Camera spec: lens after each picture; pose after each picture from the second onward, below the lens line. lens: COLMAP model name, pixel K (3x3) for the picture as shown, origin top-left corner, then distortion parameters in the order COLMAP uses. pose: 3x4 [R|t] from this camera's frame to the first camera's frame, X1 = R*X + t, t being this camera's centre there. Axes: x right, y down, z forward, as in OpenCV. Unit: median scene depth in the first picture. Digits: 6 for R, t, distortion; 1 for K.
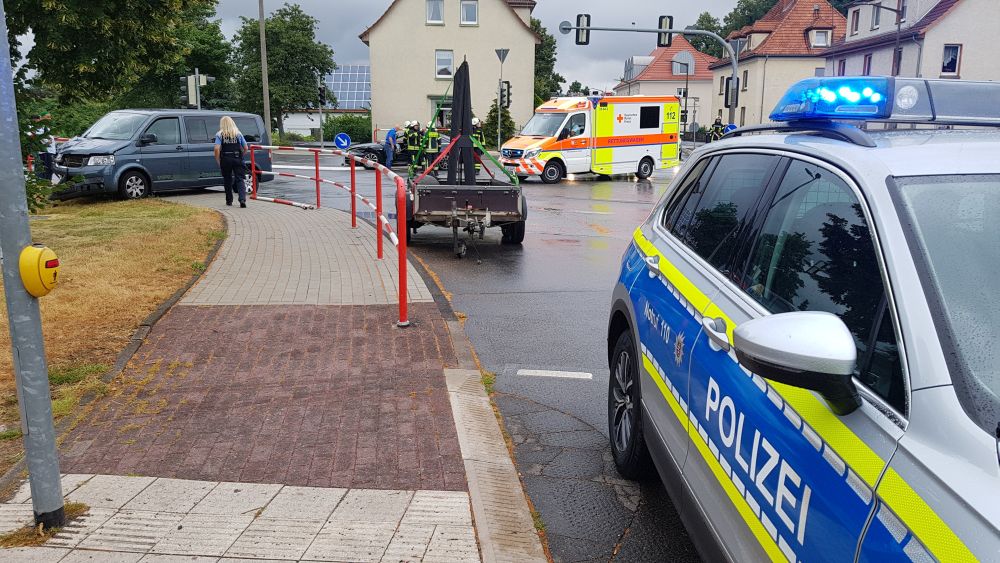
lens RADIAL K [[782.3, 0, 502.6], [0, 782.3, 297.6], [0, 0, 1]] dist [0.063995, -0.096205]
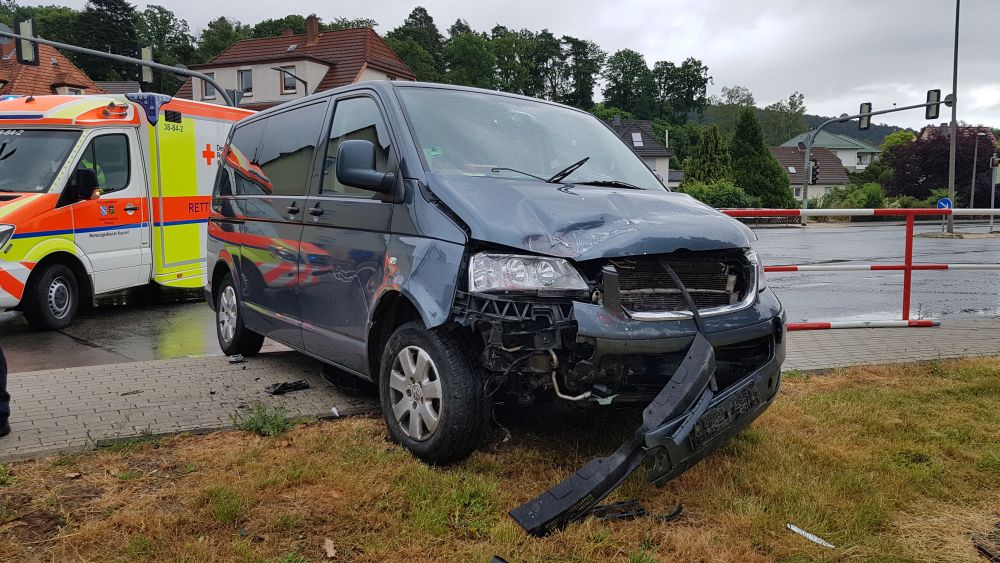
lens RADIAL K [[779.4, 0, 507.1], [0, 779.4, 286.2], [0, 0, 1]] dist [0.091110, -0.153987]
pose [[0.424598, -0.095873, 0.900291, -0.298731], [0.191718, 0.981349, 0.014087, -0.071903], [-0.884851, 0.166620, 0.435060, 0.369946]]
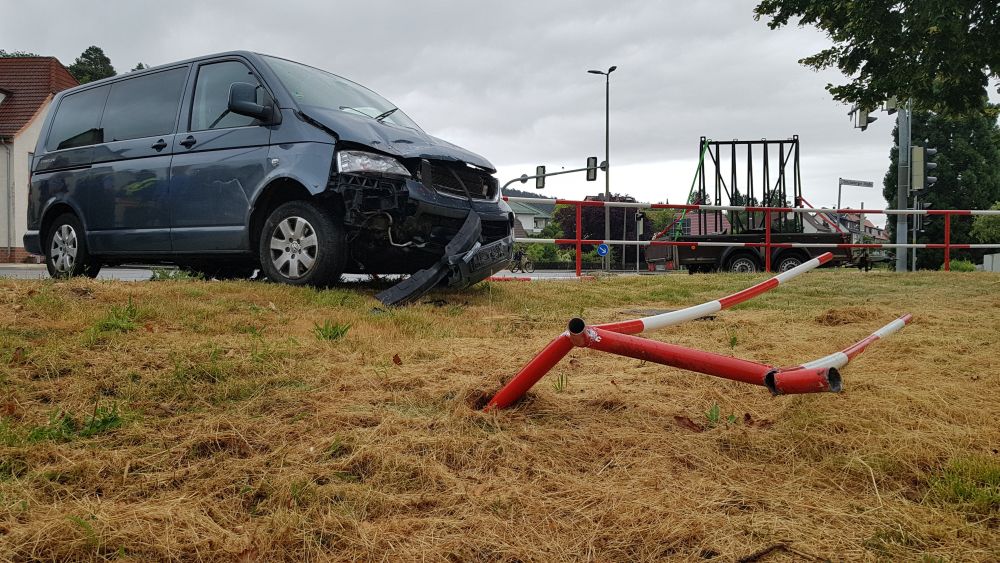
lens RADIAL K [[782.3, 0, 502.6], [0, 782.3, 297.6], [0, 0, 1]] dist [0.063995, -0.096205]
pose [[0.064187, -0.039561, 0.997153, -0.357045], [0.205201, 0.978385, 0.025607, -0.048444], [-0.976613, 0.202973, 0.070917, 0.376984]]
